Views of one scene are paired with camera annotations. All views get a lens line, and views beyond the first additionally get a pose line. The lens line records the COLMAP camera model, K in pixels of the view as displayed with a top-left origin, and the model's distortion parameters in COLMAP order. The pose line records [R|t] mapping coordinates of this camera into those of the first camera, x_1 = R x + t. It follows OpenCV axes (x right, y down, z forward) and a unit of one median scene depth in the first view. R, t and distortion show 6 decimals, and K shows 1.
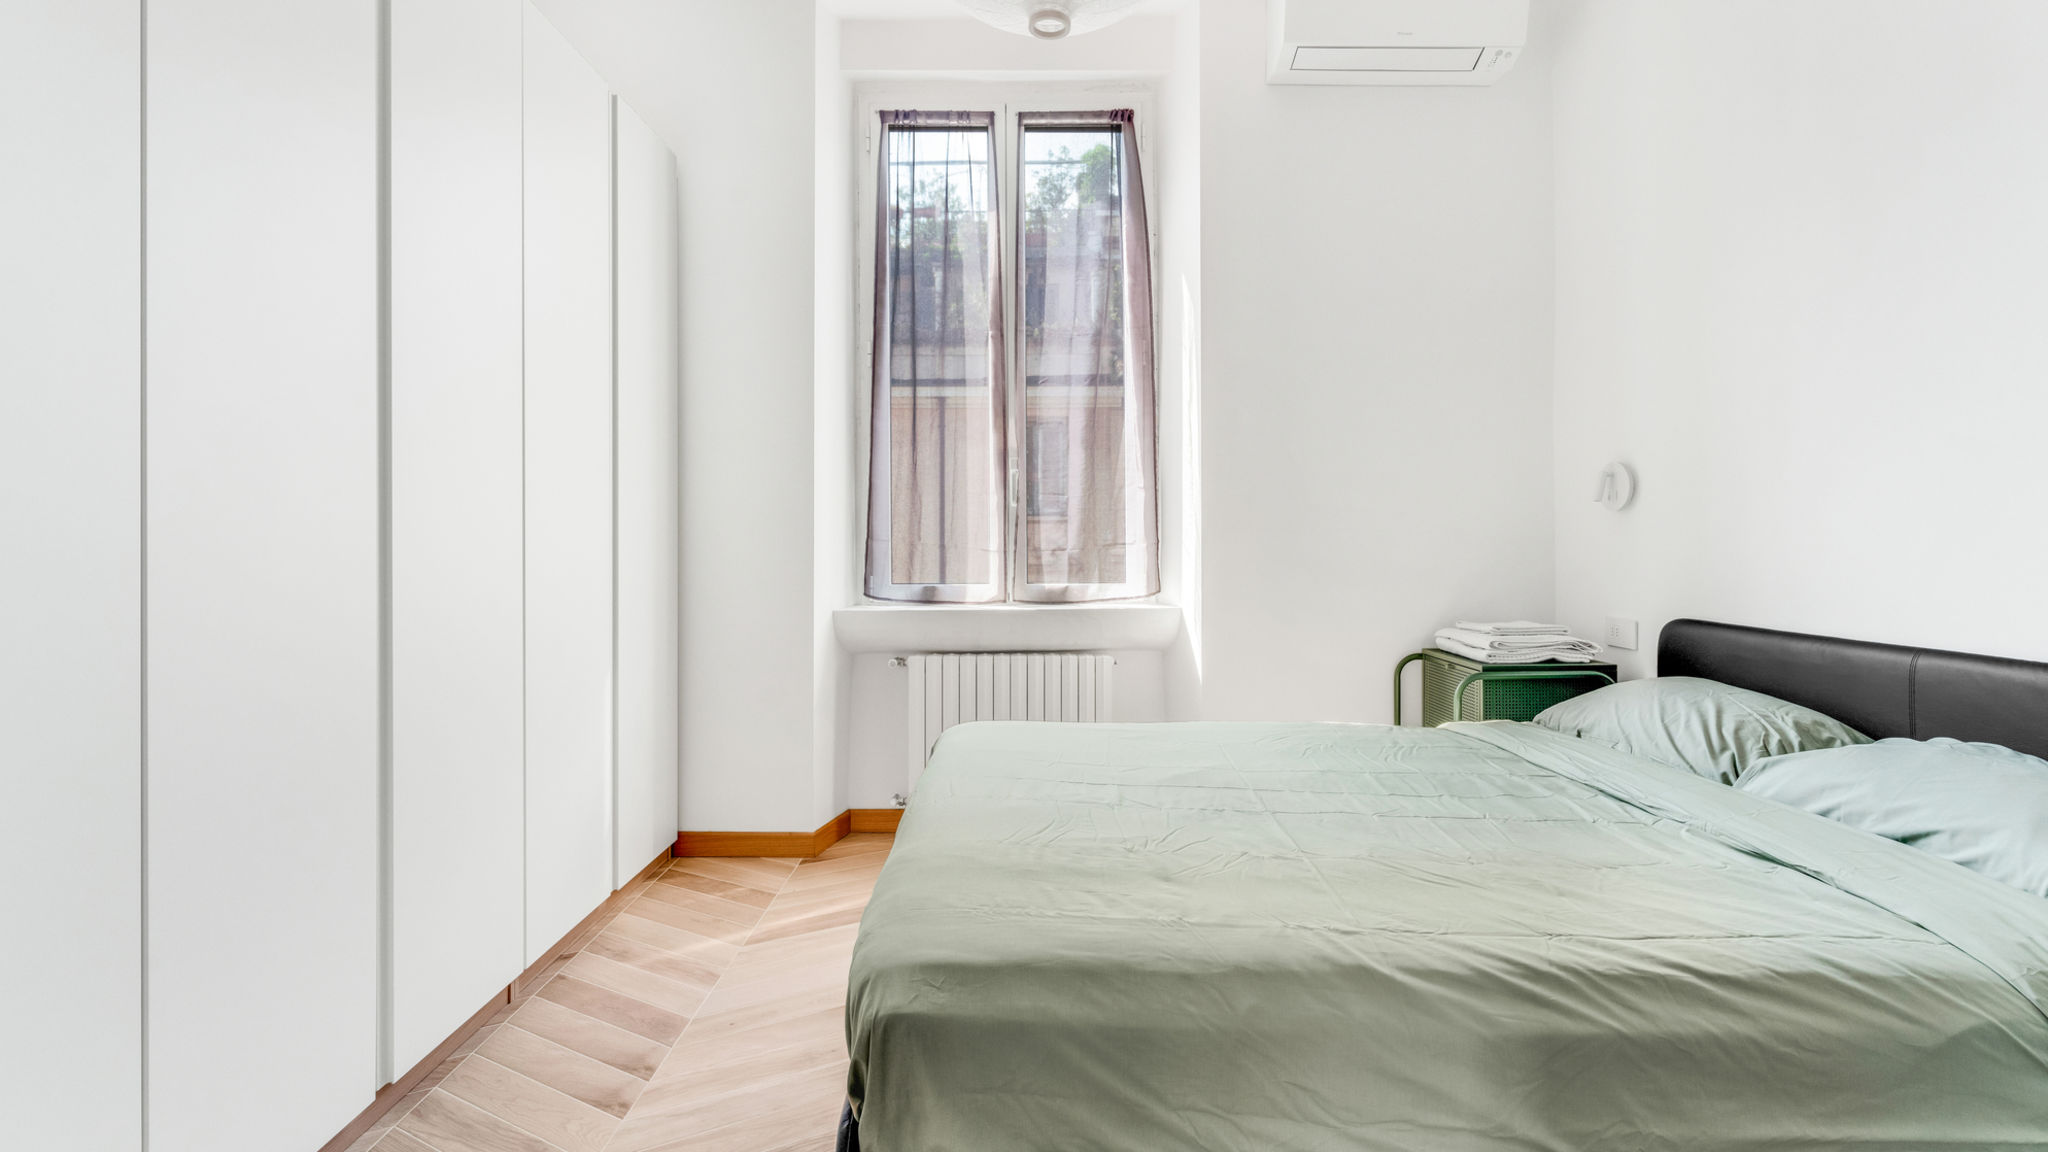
lens RADIAL K [[992.9, 0, 1024.0], [0, 992.9, 576.0], [0, 0, 1]] dist [-0.000965, -0.000182]
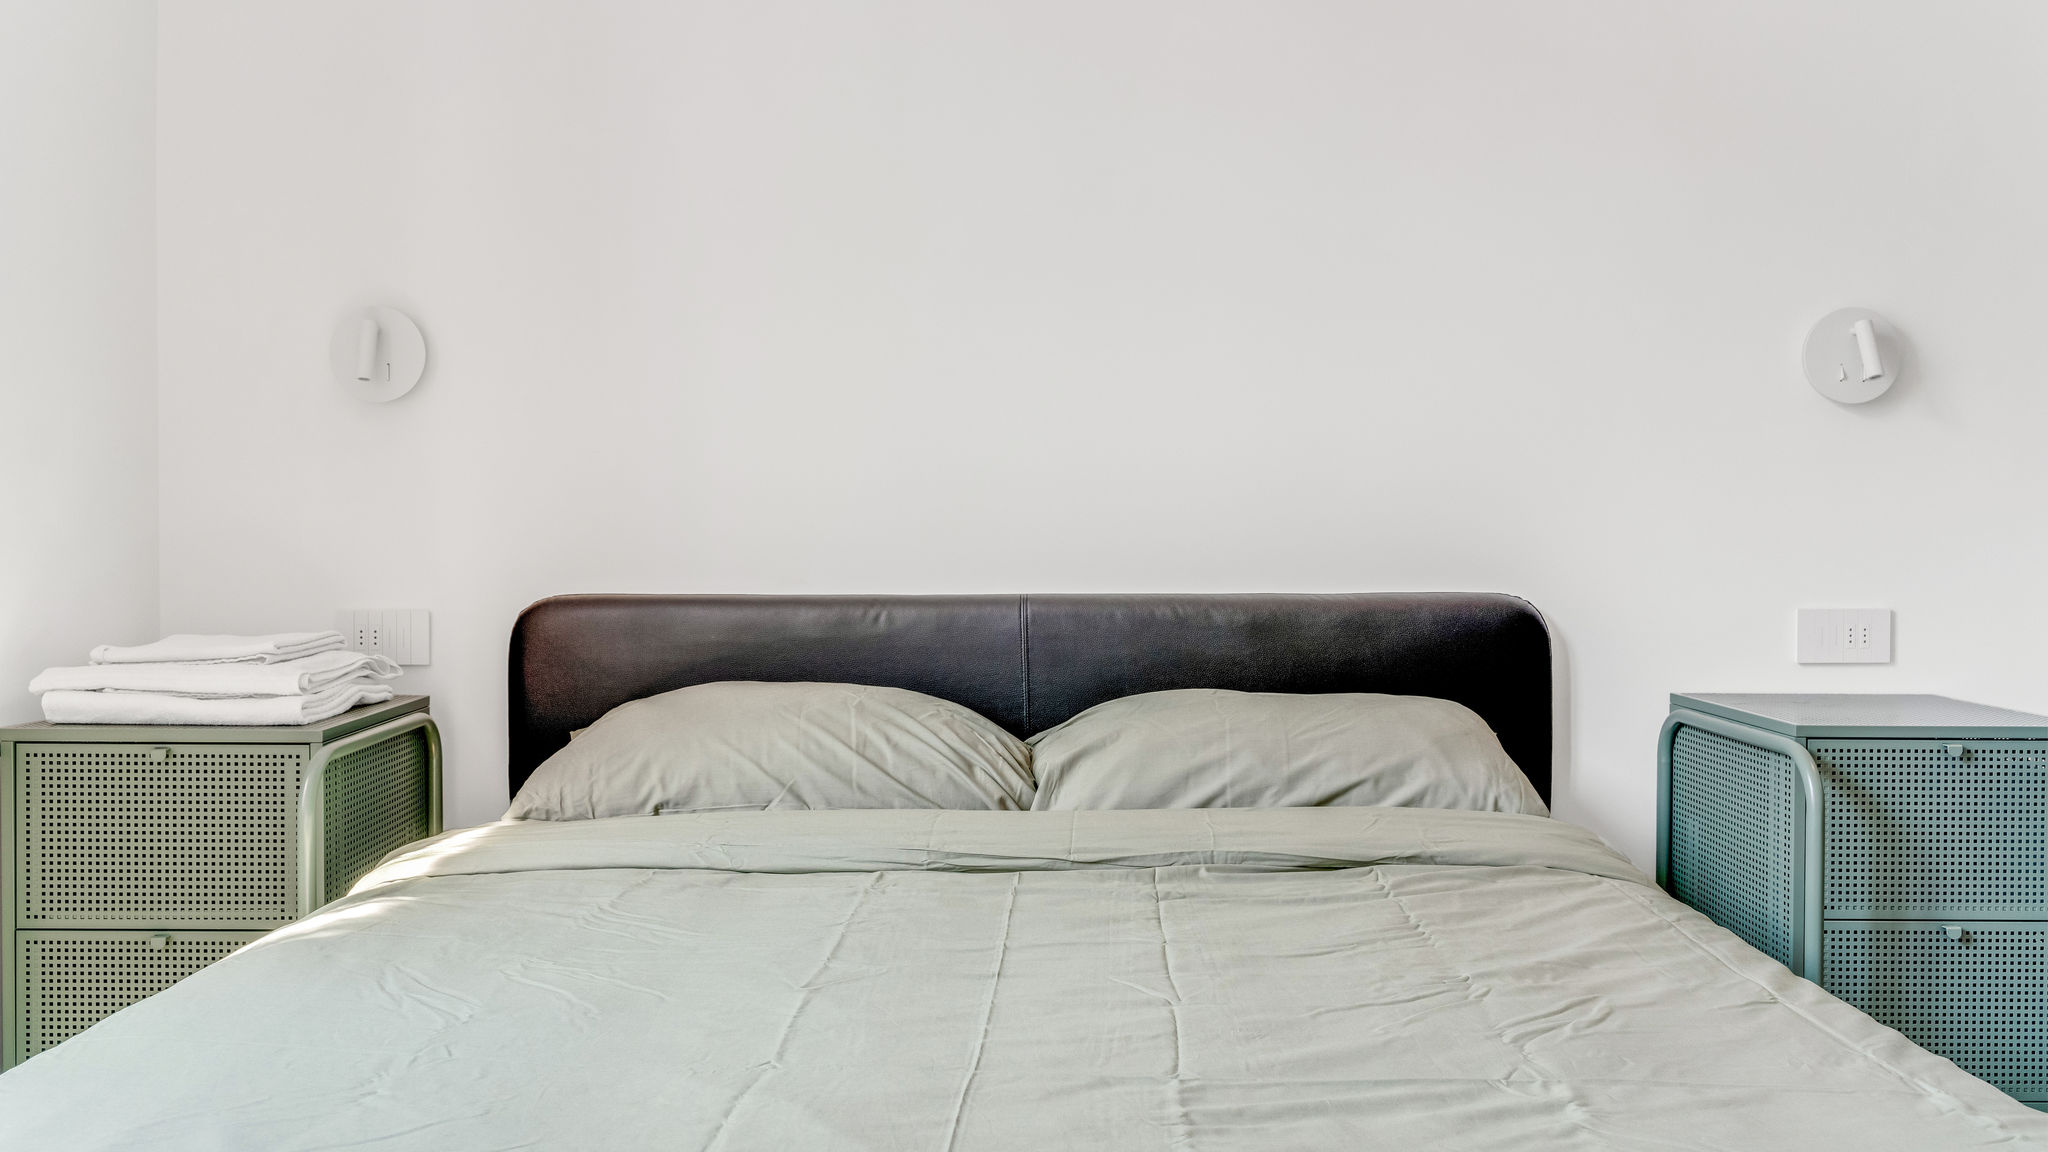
lens RADIAL K [[1609.2, 0, 1023.8], [0, 1609.2, 538.1], [0, 0, 1]] dist [0.001339, 0.001613]
pose [[0.012067, -0.011802, 0.999858, -0.221945], [0.042531, 0.999031, 0.011279, 0.008871], [-0.999022, 0.042389, 0.012557, 0.597818]]
